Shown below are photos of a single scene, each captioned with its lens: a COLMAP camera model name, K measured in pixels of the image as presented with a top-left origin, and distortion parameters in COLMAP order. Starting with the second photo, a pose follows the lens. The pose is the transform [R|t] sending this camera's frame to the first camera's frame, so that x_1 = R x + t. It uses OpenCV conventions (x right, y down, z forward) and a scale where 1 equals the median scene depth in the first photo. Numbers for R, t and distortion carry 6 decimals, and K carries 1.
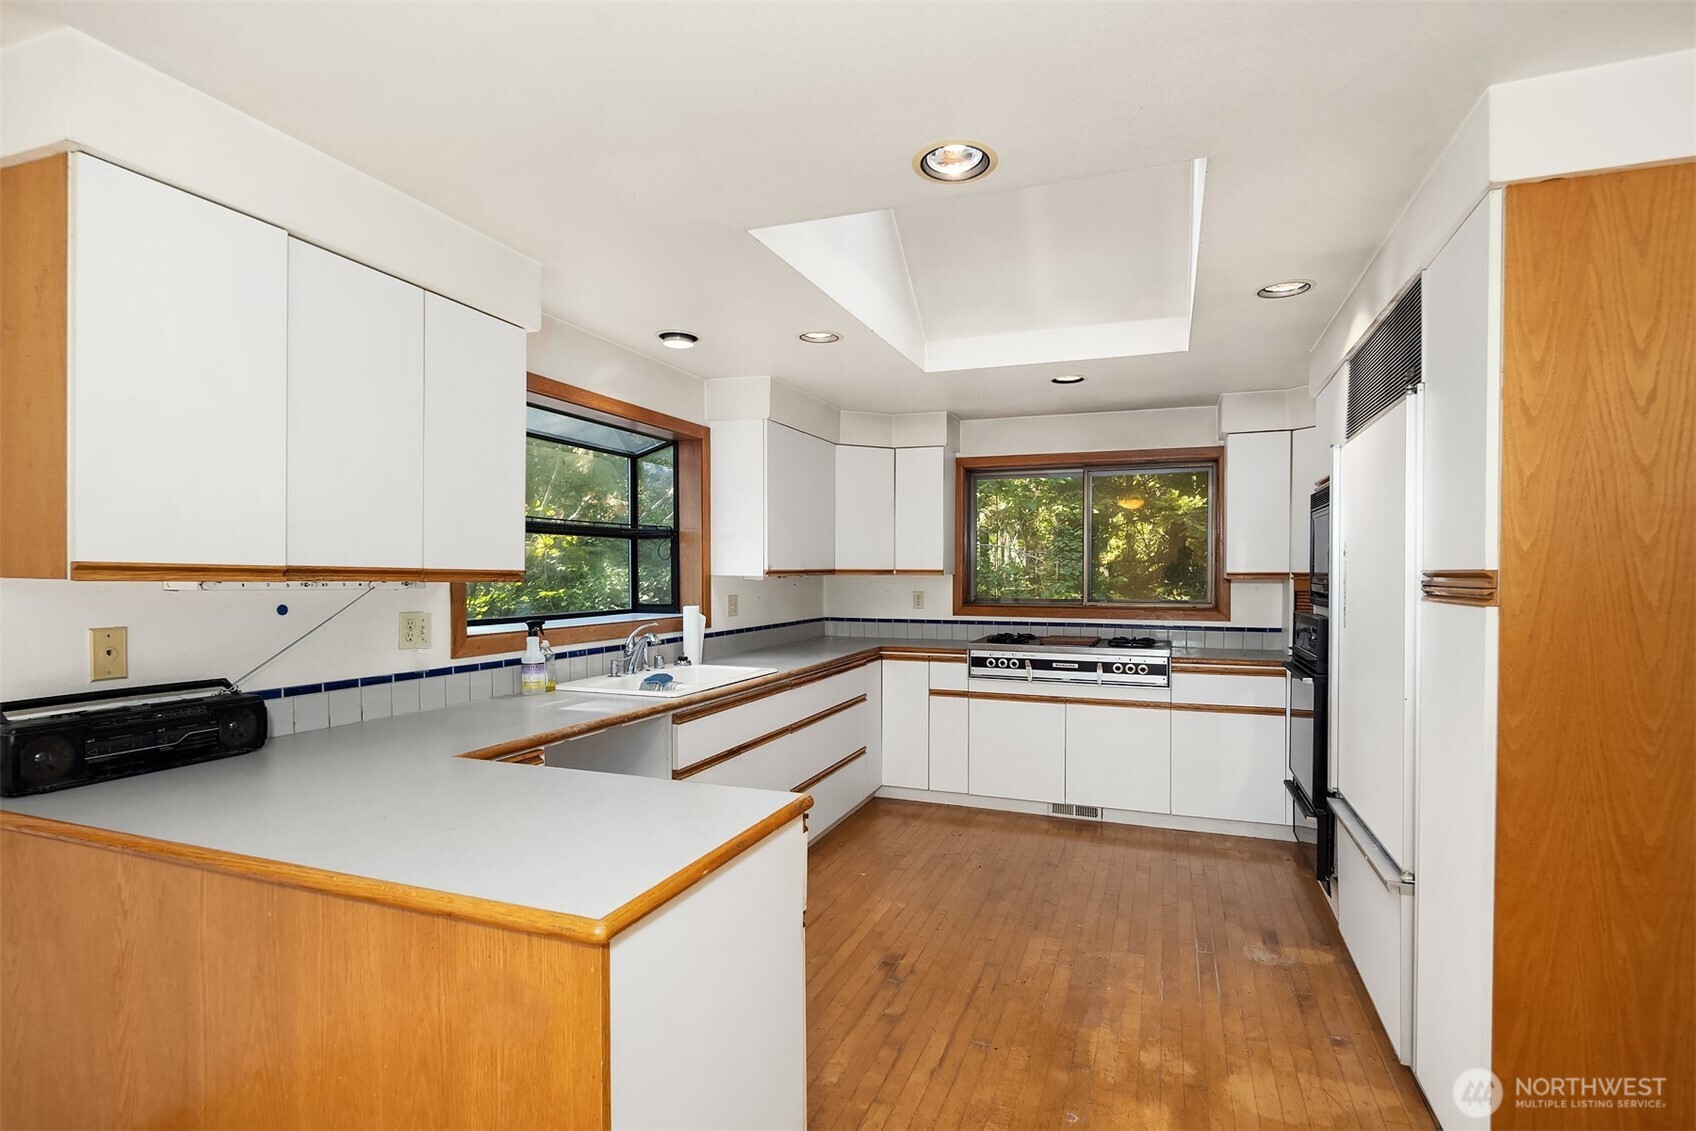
lens RADIAL K [[828.3, 0, 846.0], [0, 828.3, 589.5], [0, 0, 1]] dist [0.003555, 0.000733]
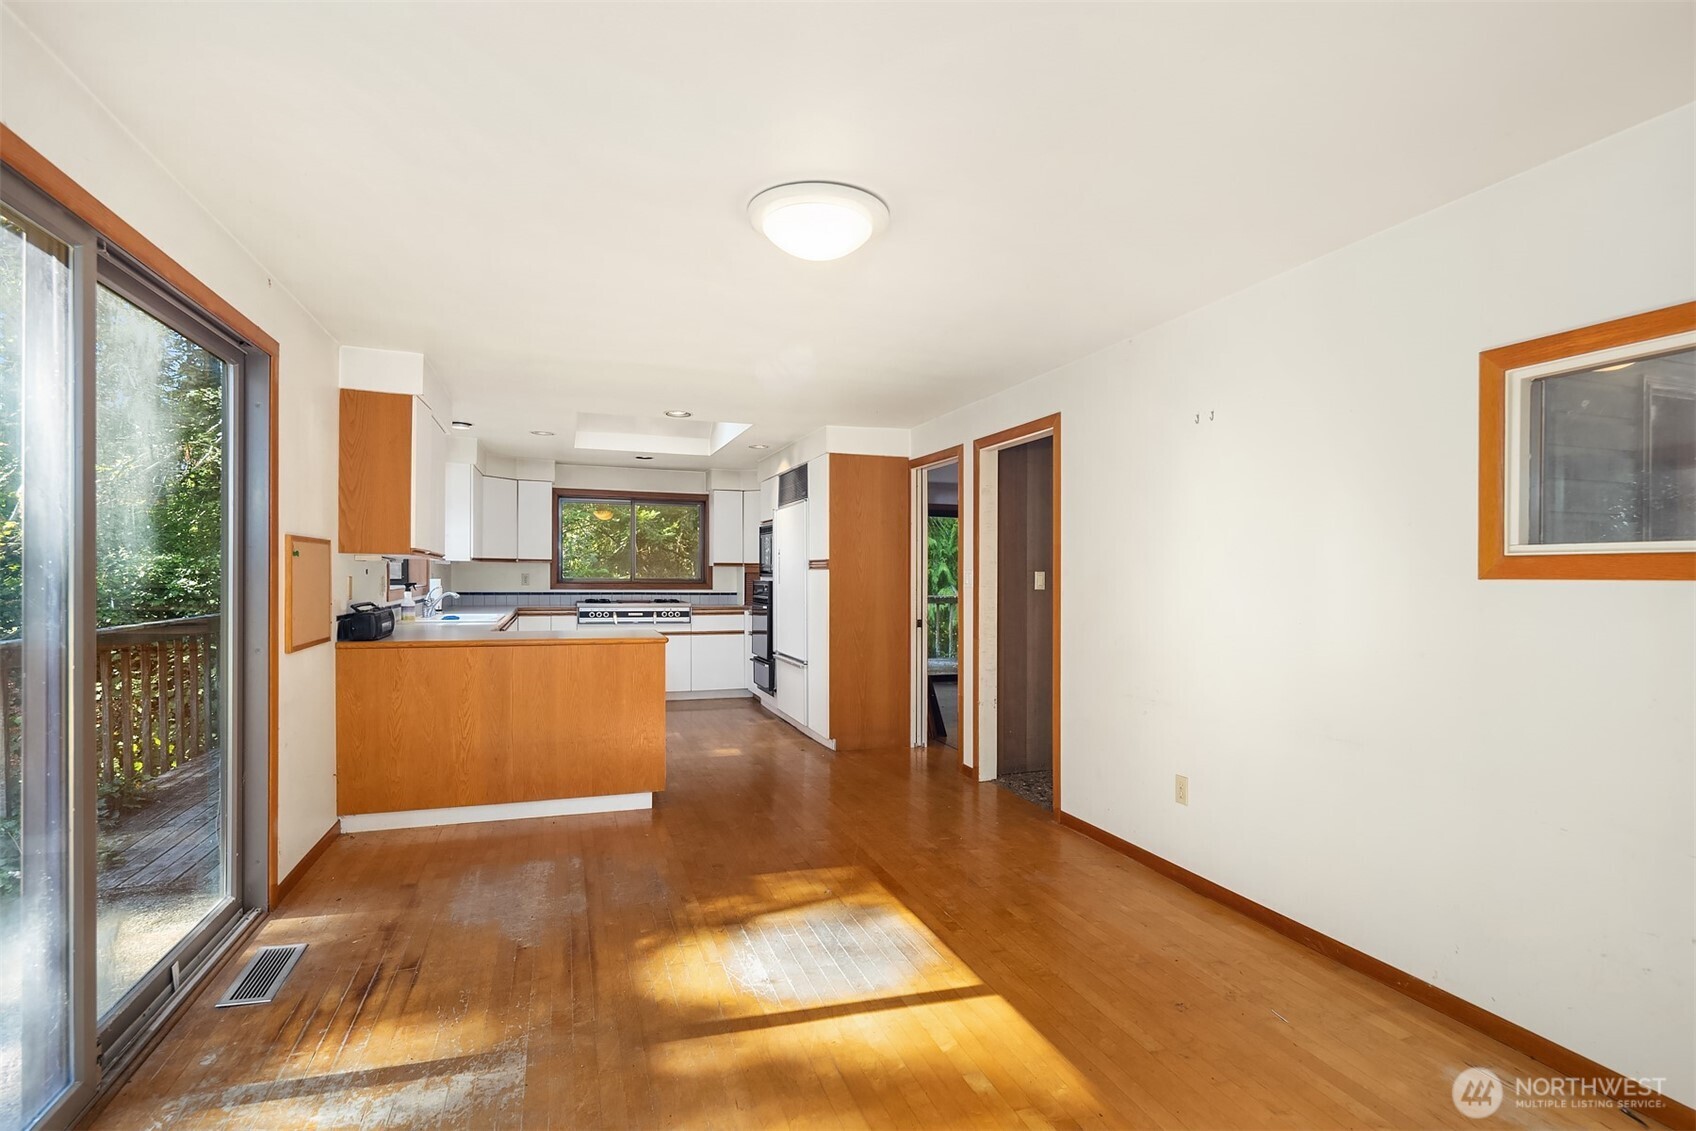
lens RADIAL K [[828.3, 0, 846.5], [0, 828.3, 572.4], [0, 0, 1]] dist [0.003555, 0.000733]
pose [[0.766944, 0.005832, 0.641687, -0.527420], [0.005010, 0.999874, -0.015076, 0.030831], [-0.641694, 0.014777, 0.766818, -0.651732]]
